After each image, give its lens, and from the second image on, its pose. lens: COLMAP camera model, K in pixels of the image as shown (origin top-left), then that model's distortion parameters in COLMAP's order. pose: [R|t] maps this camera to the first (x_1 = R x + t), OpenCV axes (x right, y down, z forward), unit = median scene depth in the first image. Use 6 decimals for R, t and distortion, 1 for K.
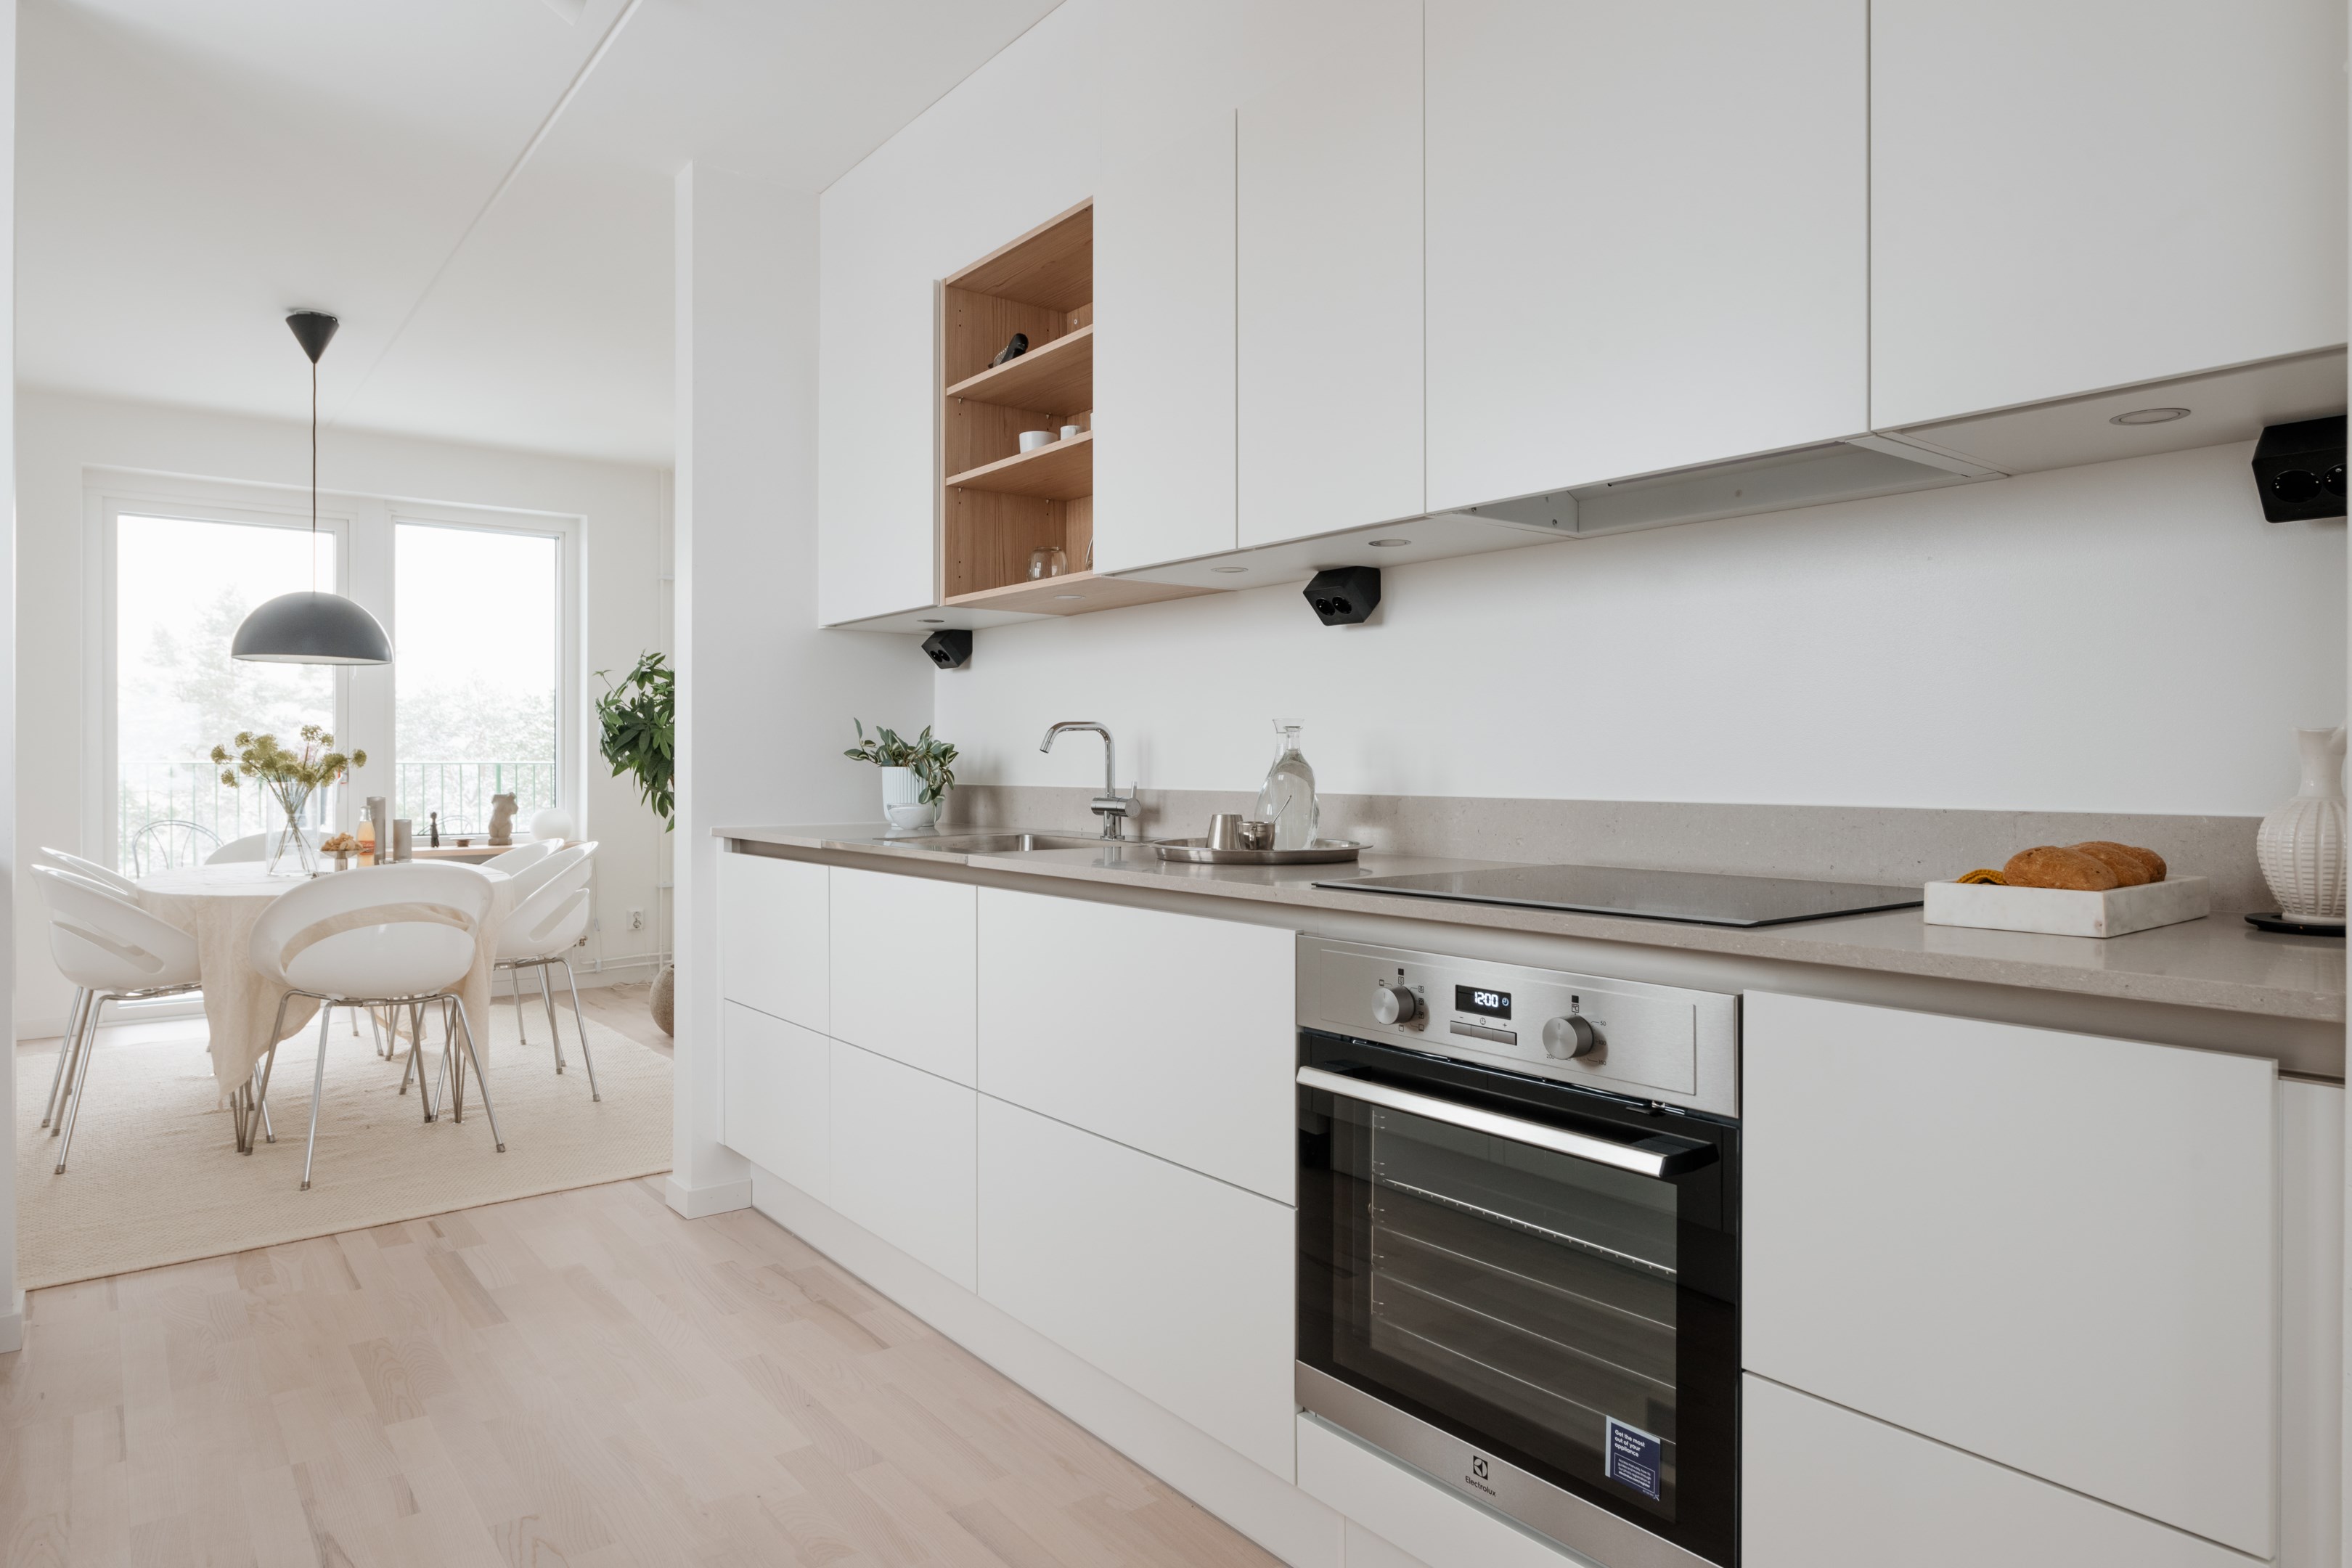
lens RADIAL K [[1409.3, 0, 1179.5], [0, 1409.3, 776.9], [0, 0, 1]] dist [0.000828, -0.001224]
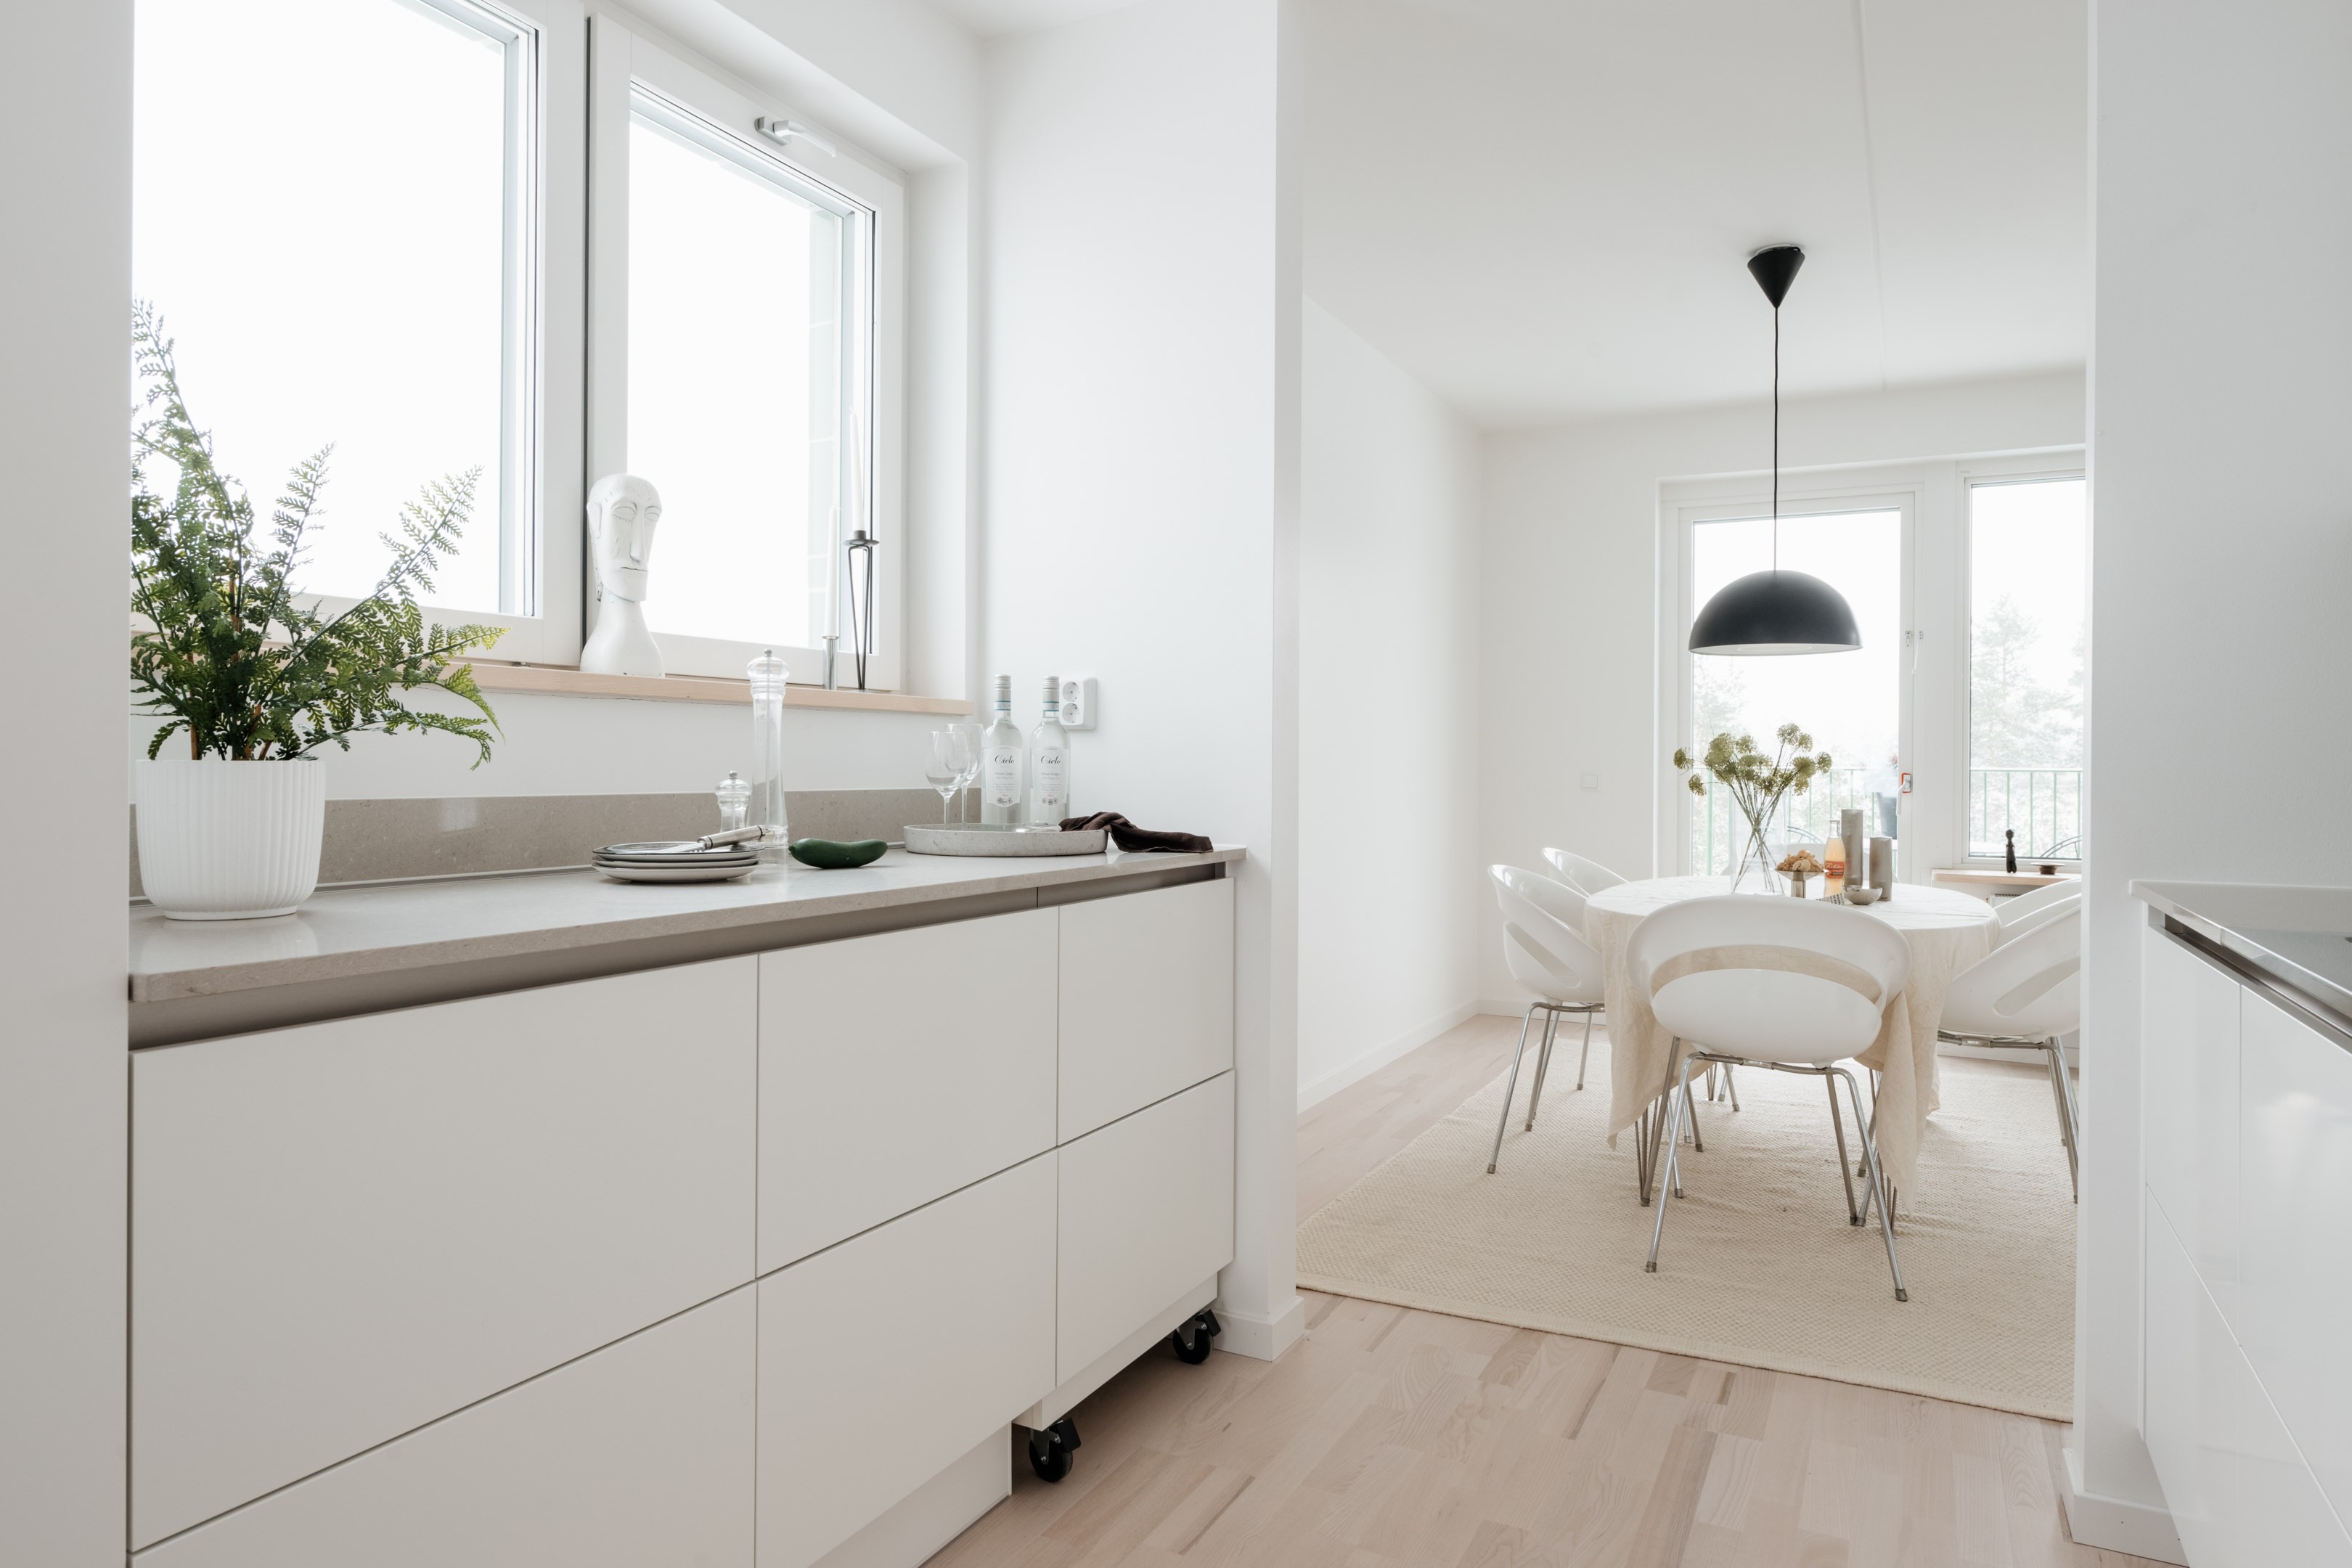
lens RADIAL K [[1409.3, 0, 1177.4], [0, 1409.3, 769.7], [0, 0, 1]] dist [0.000828, -0.001224]
pose [[0.415605, 0.004795, -0.909533, 0.030914], [-0.015074, 0.999885, -0.001617, -0.002691], [0.909420, 0.014382, 0.415629, 0.403141]]
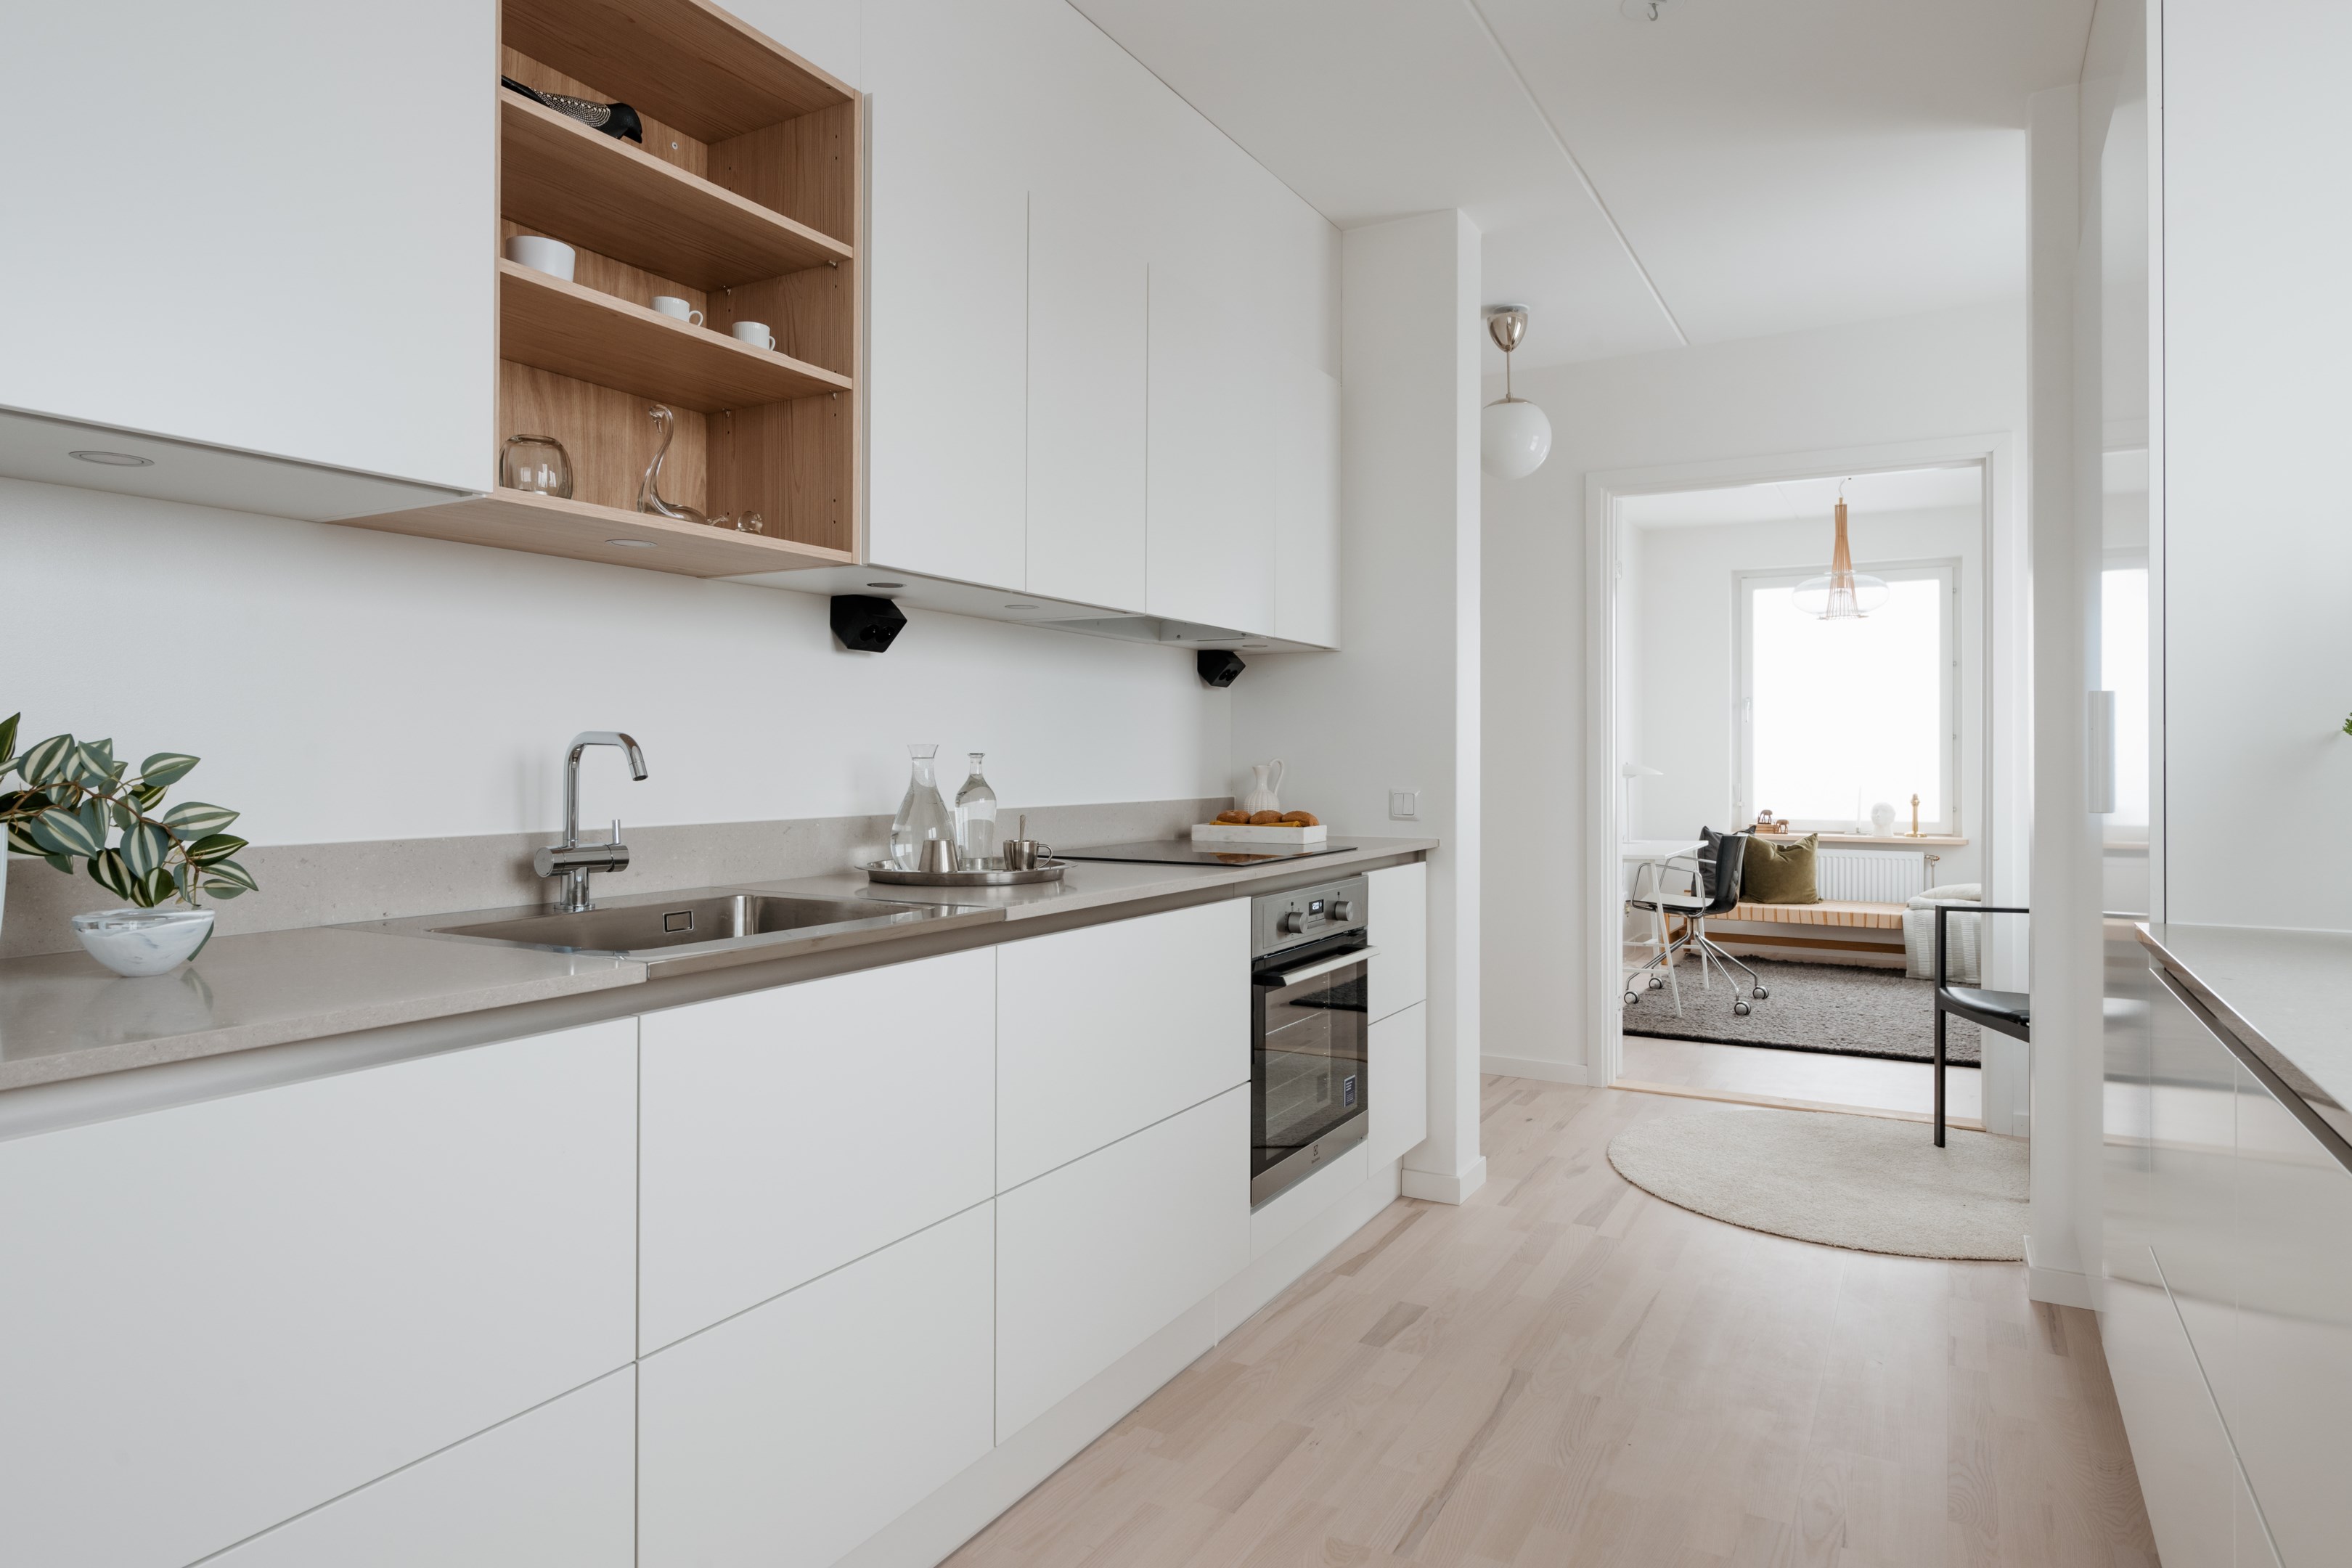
lens RADIAL K [[1367.9, 0, 1183.5], [0, 1367.9, 753.0], [0, 0, 1]] dist [0.003377, 0.000093]
pose [[-0.391775, 0.002446, 0.920058, -0.650780], [0.005273, 0.999986, -0.000413, -0.023674], [-0.920046, 0.004690, -0.391783, 0.857865]]
